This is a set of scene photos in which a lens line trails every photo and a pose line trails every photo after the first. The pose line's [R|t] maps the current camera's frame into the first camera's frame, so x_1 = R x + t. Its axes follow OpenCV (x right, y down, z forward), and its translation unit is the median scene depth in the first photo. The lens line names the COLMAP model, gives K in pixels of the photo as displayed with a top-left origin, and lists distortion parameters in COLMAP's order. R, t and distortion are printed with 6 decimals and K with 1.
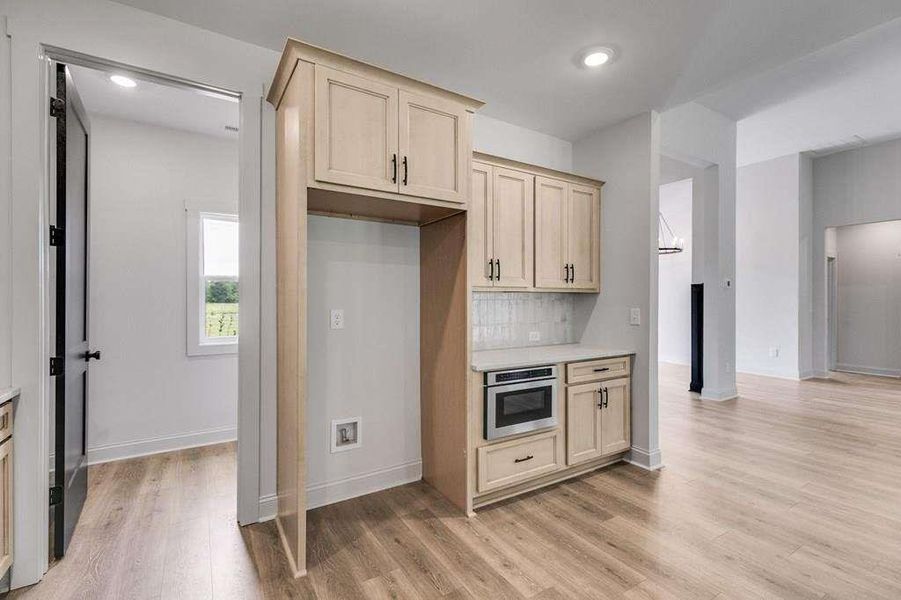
lens RADIAL K [[401.8, 0, 447.3], [0, 401.8, 299.5], [0, 0, 1]] dist [0.001723, 0.000272]
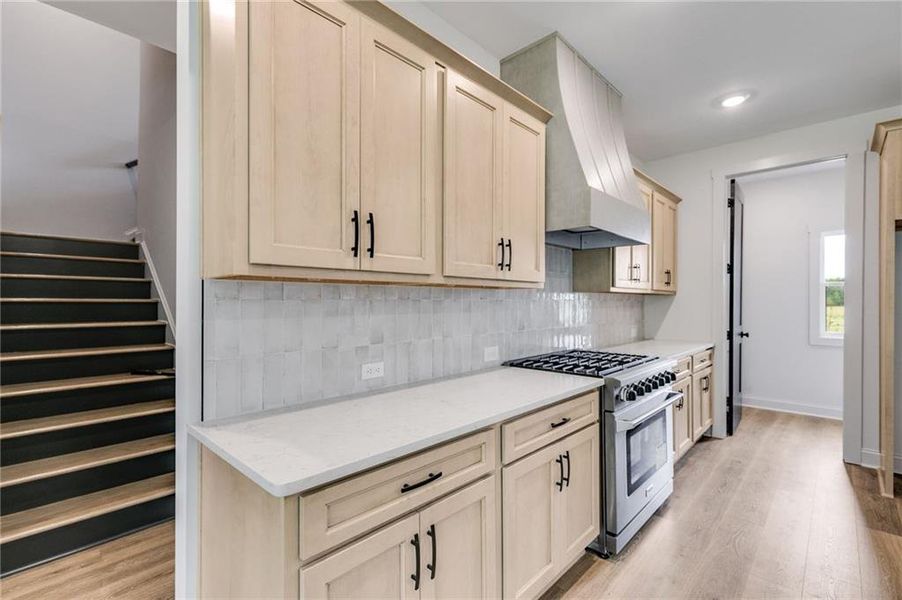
lens RADIAL K [[415.8, 0, 450.8], [0, 415.8, 301.4], [0, 0, 1]] dist [0.002559, -0.000122]
pose [[0.255351, 0.001568, -0.966847, 0.472258], [-0.002588, 0.999996, 0.000938, 0.002745], [0.966845, 0.002262, 0.255354, -0.614652]]
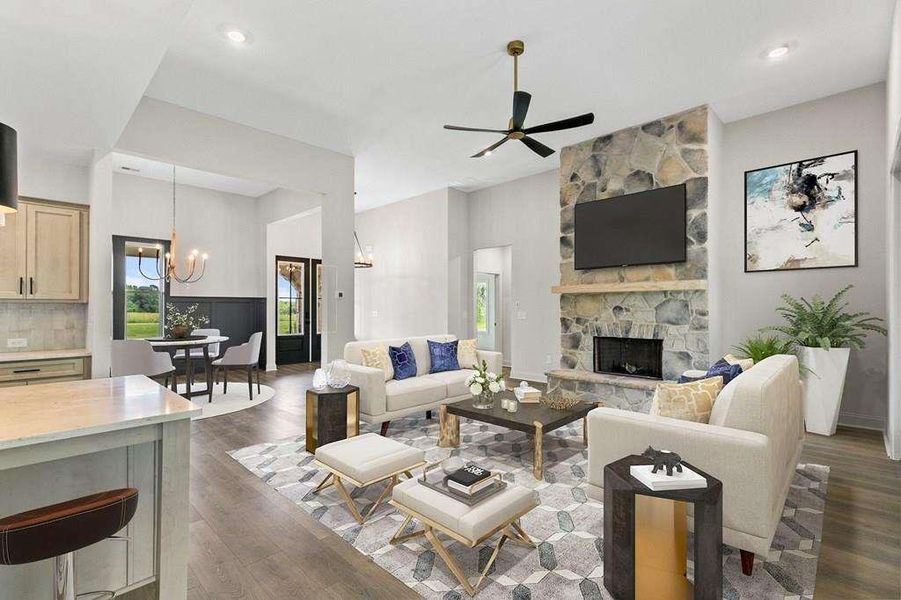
lens RADIAL K [[401.8, 0, 447.3], [0, 401.8, 299.5], [0, 0, 1]] dist [0.001723, 0.000272]
pose [[0.973245, 0.003575, 0.229740, 1.464103], [0.001090, 0.999796, -0.020177, -0.003093], [-0.229766, 0.019887, 0.973043, -0.441402]]
